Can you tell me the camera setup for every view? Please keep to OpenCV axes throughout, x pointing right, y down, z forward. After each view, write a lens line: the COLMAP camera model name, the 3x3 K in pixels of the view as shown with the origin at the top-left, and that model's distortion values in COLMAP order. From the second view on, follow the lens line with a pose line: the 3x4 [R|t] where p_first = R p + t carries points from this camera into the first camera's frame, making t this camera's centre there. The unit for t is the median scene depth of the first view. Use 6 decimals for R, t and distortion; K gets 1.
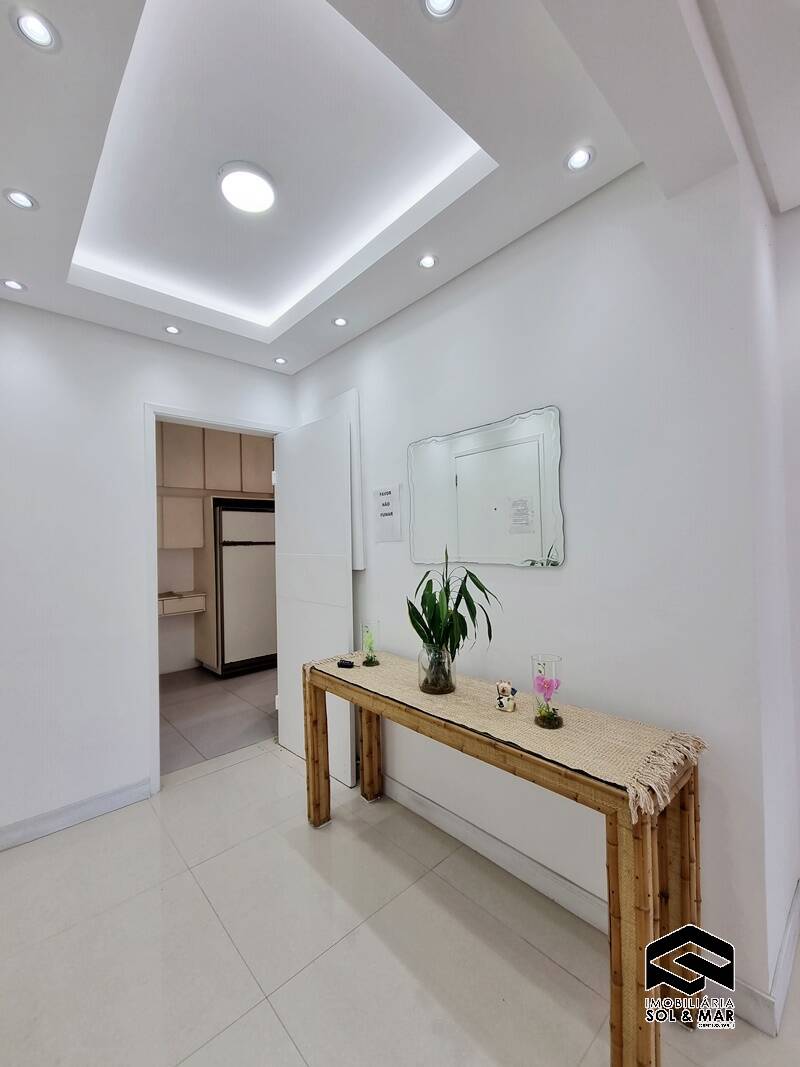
lens RADIAL K [[435.1, 0, 393.9], [0, 435.1, 533.8], [0, 0, 1]] dist [0.001588, 0.000173]
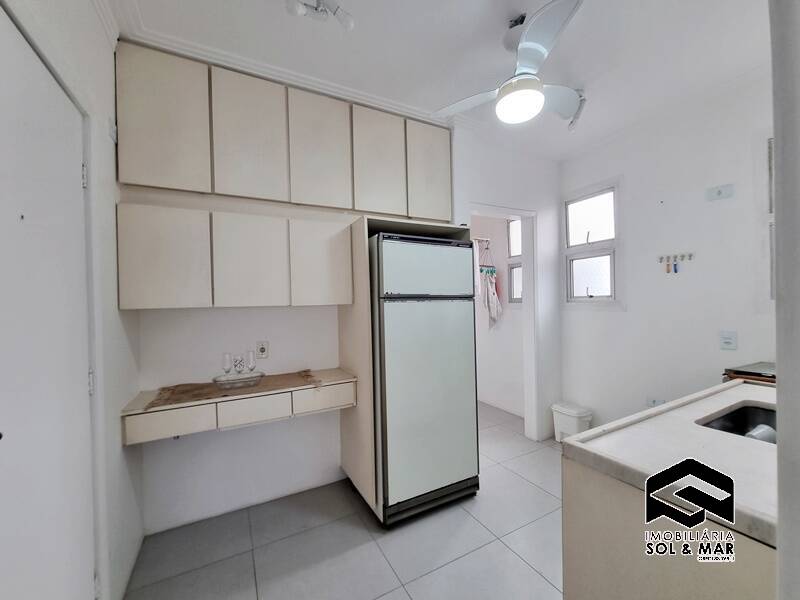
lens RADIAL K [[326.2, 0, 400.0], [0, 326.2, 300.0], [0, 0, 1]] dist [0.001588, 0.000173]
pose [[0.970257, -0.001014, -0.242073, -0.262913], [0.005241, 0.999845, 0.016819, 0.018159], [0.242018, -0.017587, 0.970112, 0.575136]]
